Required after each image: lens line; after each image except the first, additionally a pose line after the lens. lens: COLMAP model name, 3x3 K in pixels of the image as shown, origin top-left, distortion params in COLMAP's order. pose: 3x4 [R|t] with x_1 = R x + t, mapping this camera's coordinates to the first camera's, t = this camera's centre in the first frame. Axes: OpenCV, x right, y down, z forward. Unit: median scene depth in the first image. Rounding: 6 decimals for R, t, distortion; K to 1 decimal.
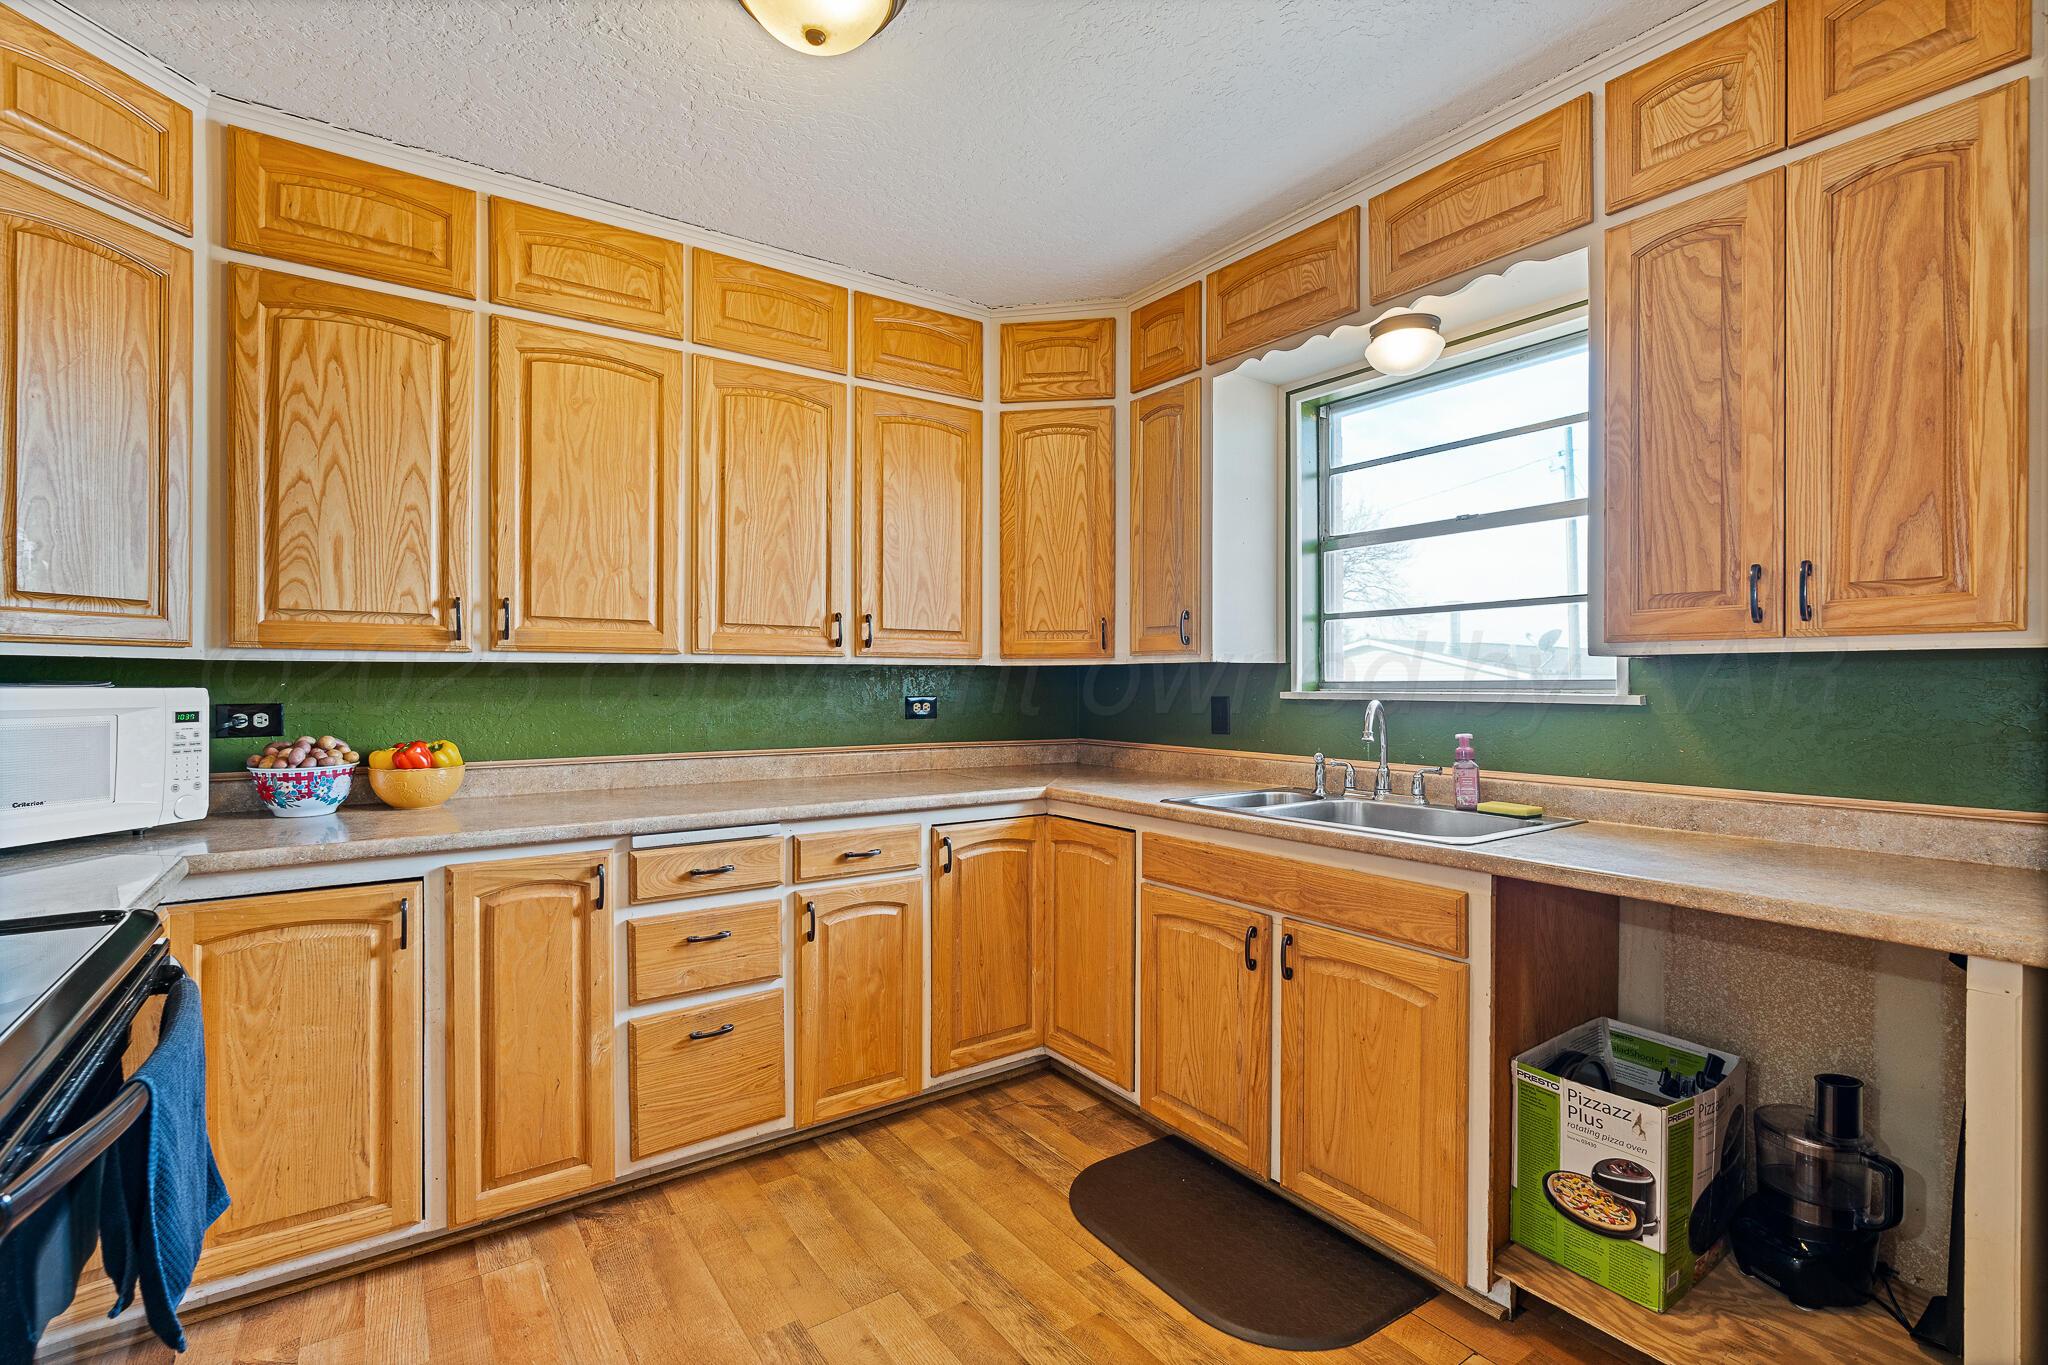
lens RADIAL K [[927.3, 0, 1025.9], [0, 927.3, 683.2], [0, 0, 1]] dist [-0.005281, 0.000419]
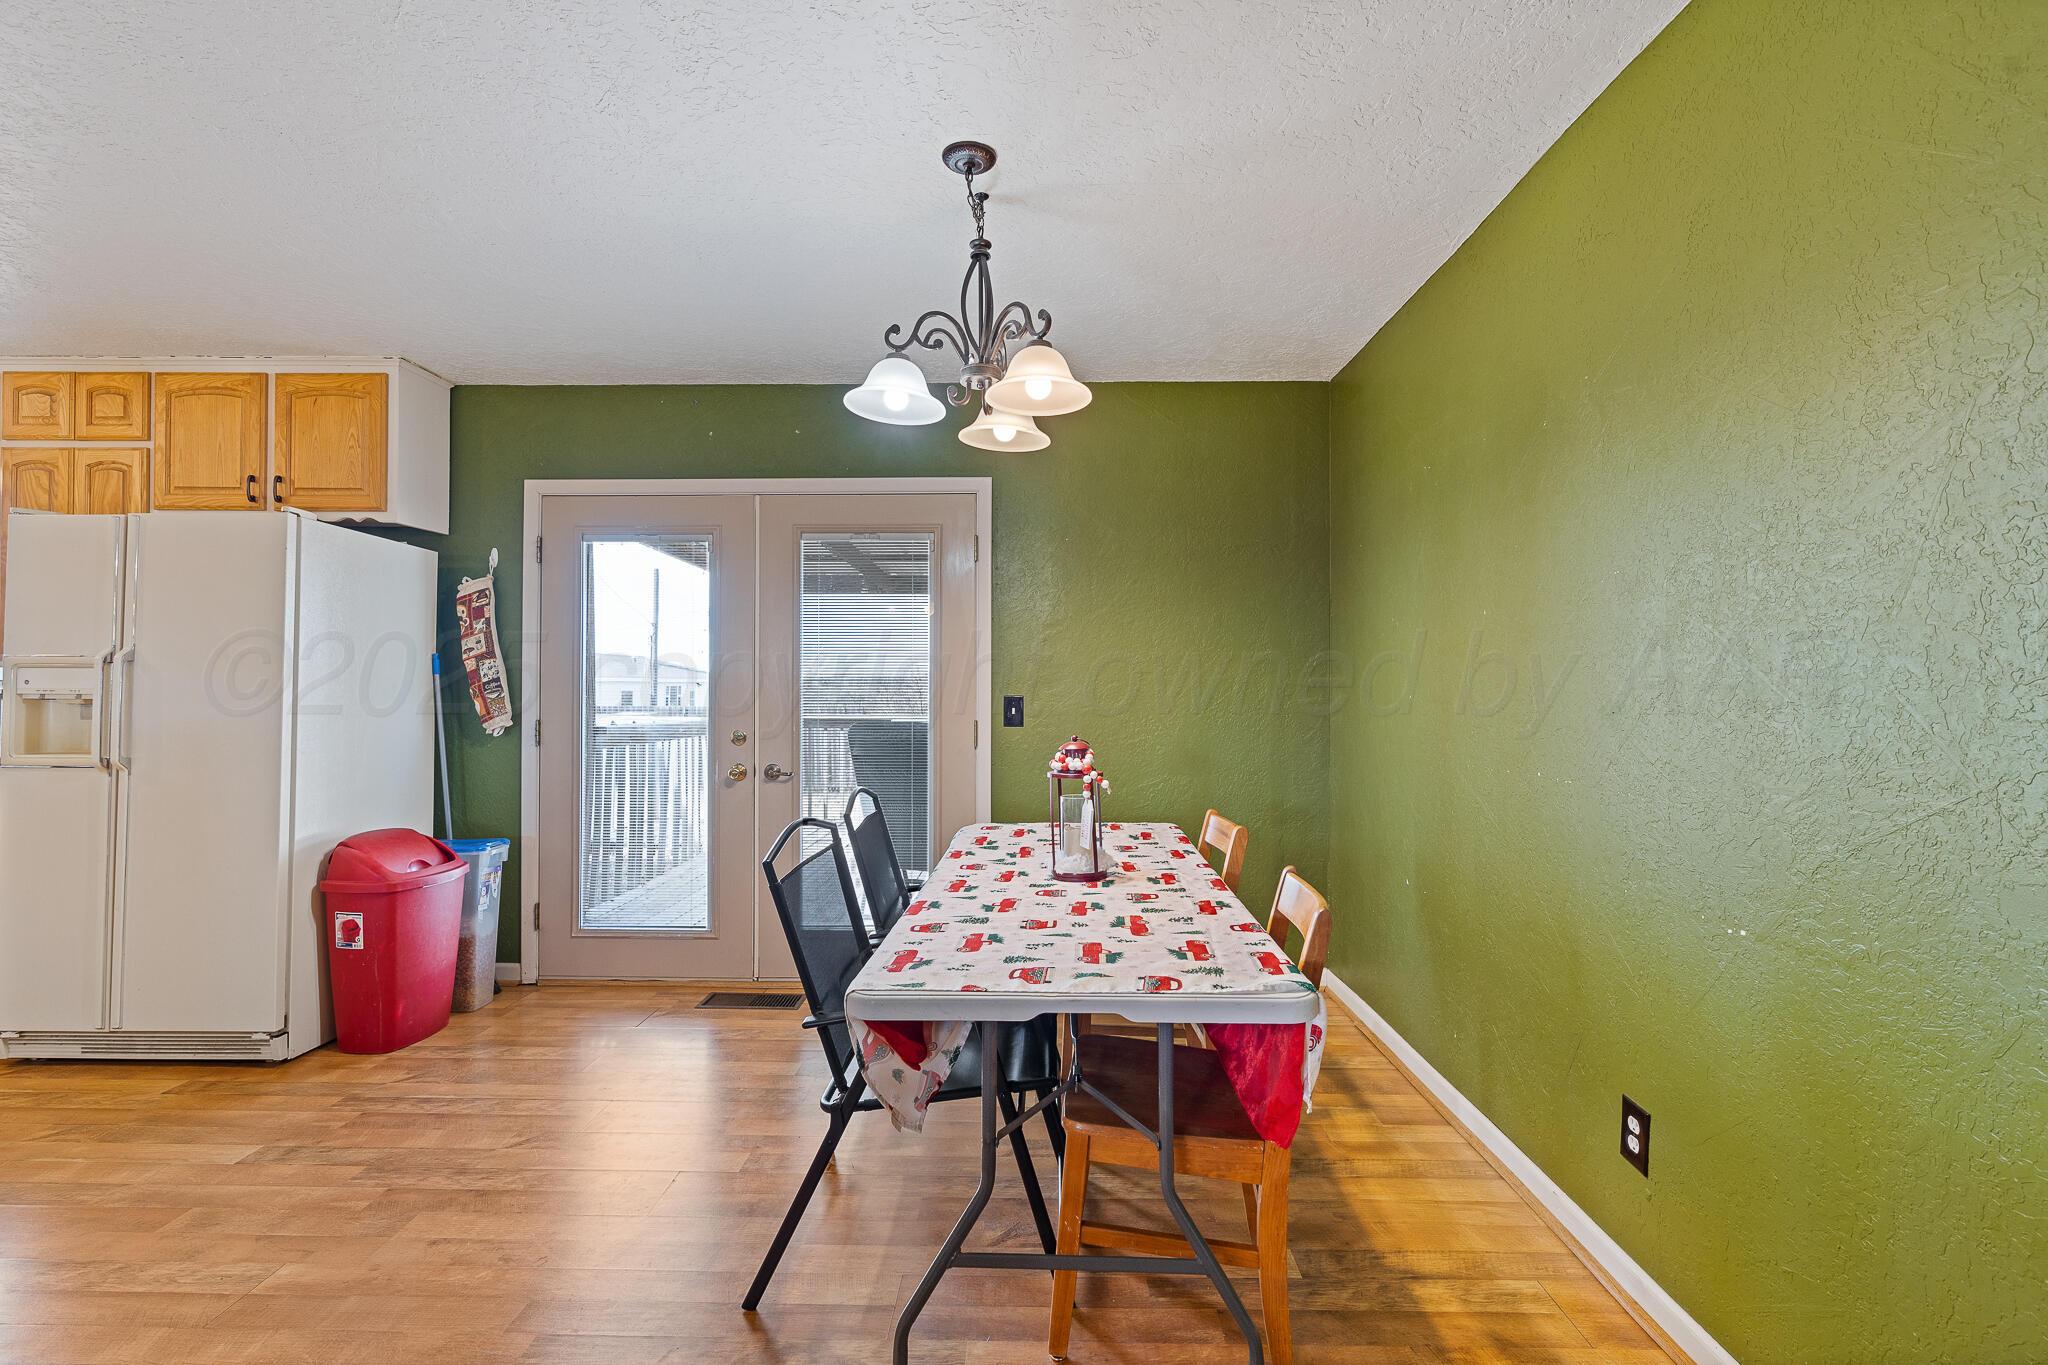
lens RADIAL K [[927.3, 0, 1032.1], [0, 927.3, 675.3], [0, 0, 1]] dist [-0.005281, 0.000419]
pose [[0.589710, 0.011432, 0.807534, 0.229077], [-0.005004, 0.999932, -0.010502, -0.003094], [-0.807599, 0.002152, 0.589728, -1.238162]]
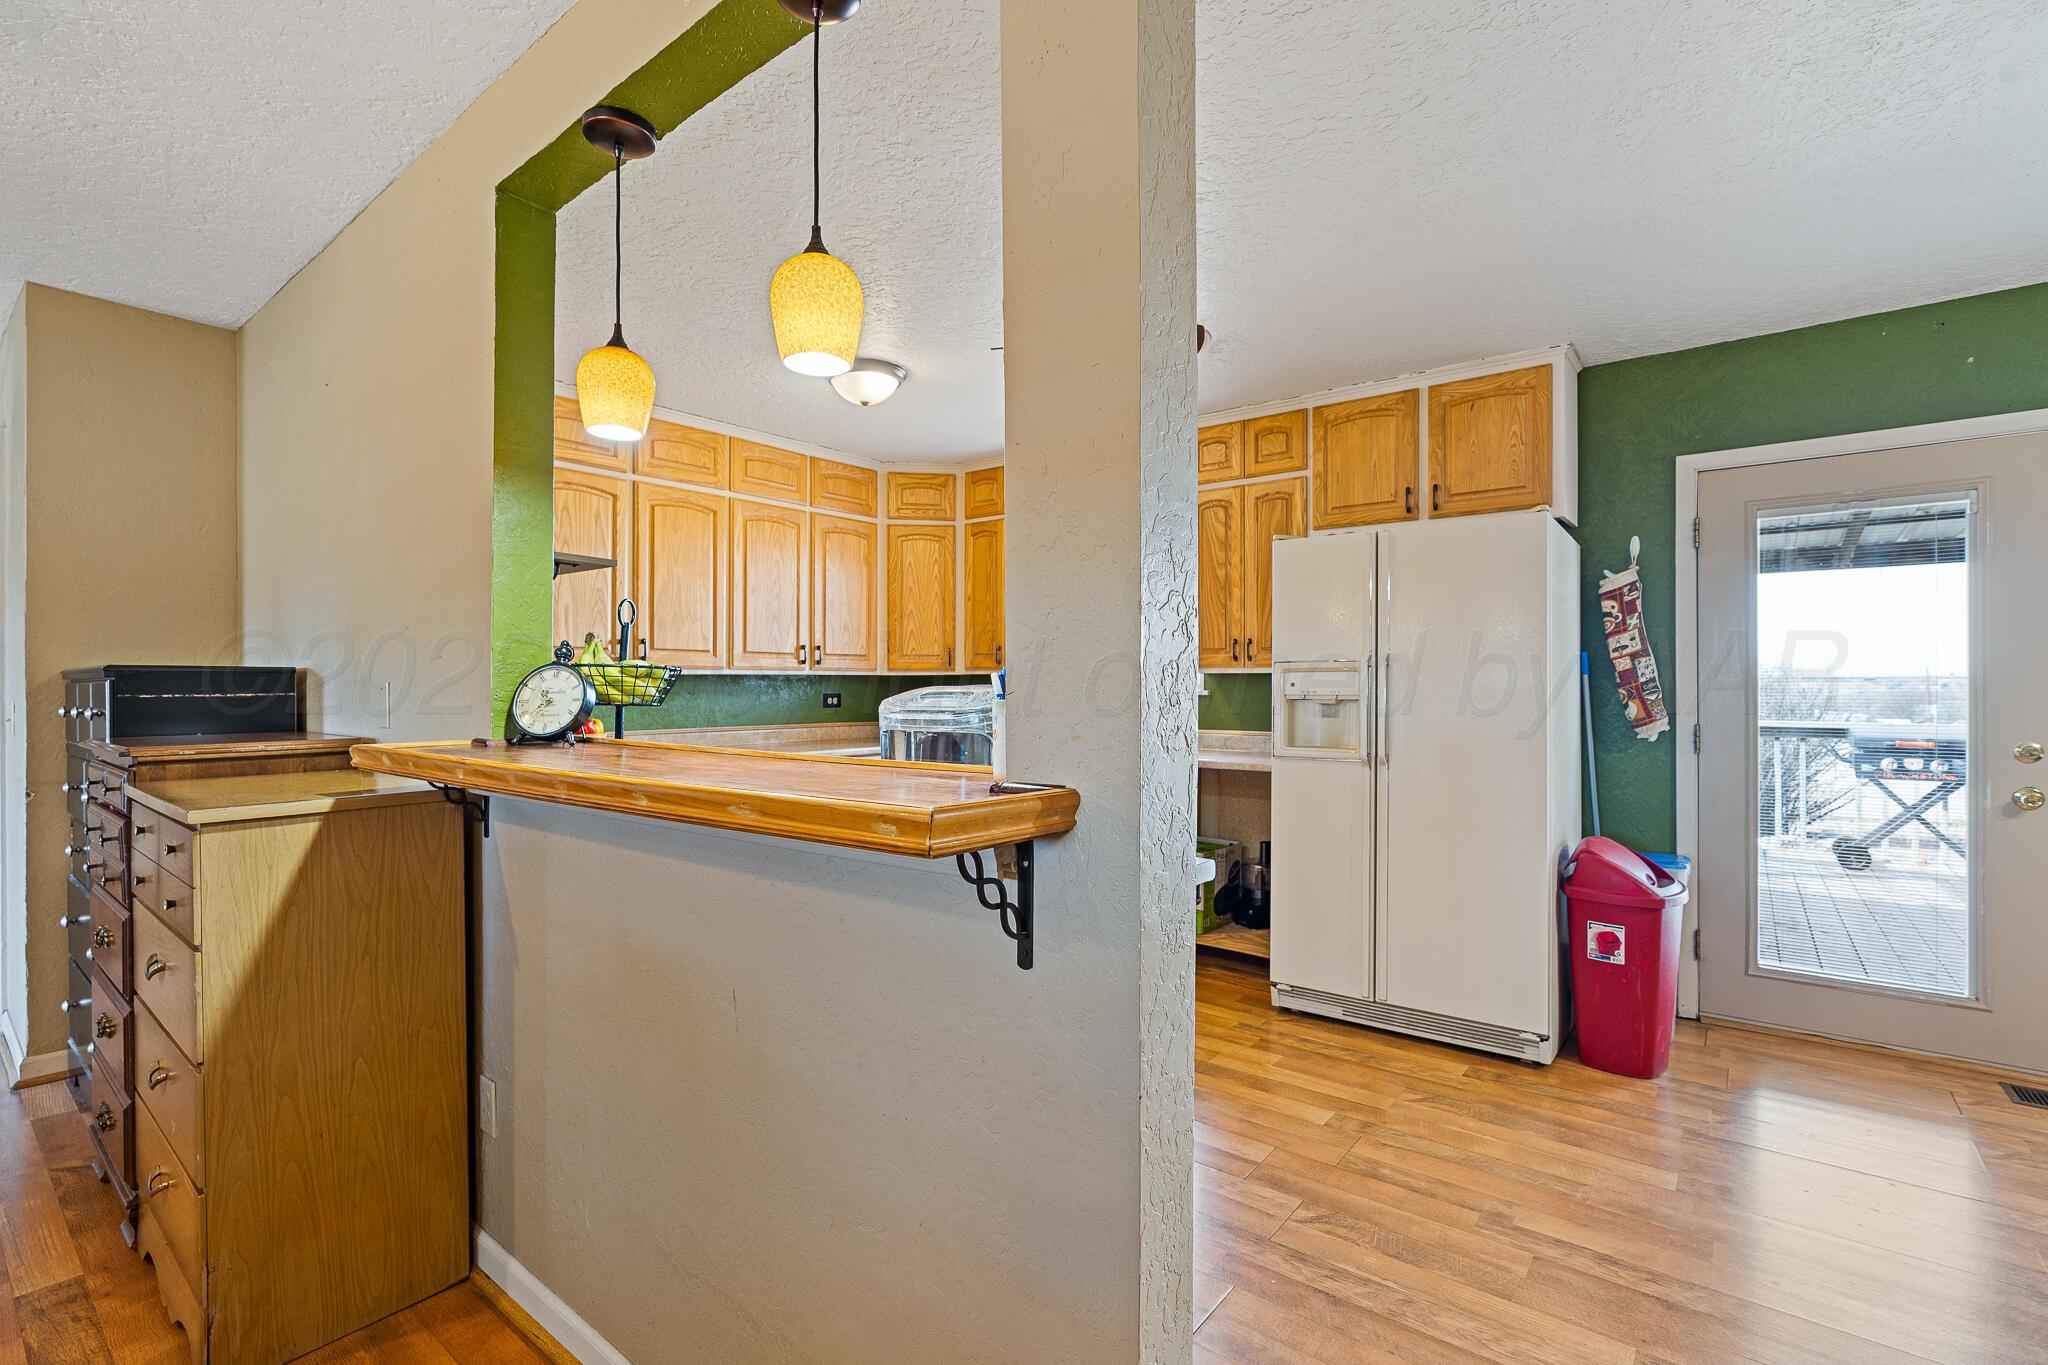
lens RADIAL K [[927.3, 0, 1035.7], [0, 927.3, 686.1], [0, 0, 1]] dist [-0.005281, 0.000419]
pose [[0.958591, -0.000617, 0.284787, -0.274484], [0.000471, 1.000000, 0.000582, 0.000395], [-0.284787, -0.000424, 0.958591, -0.761671]]
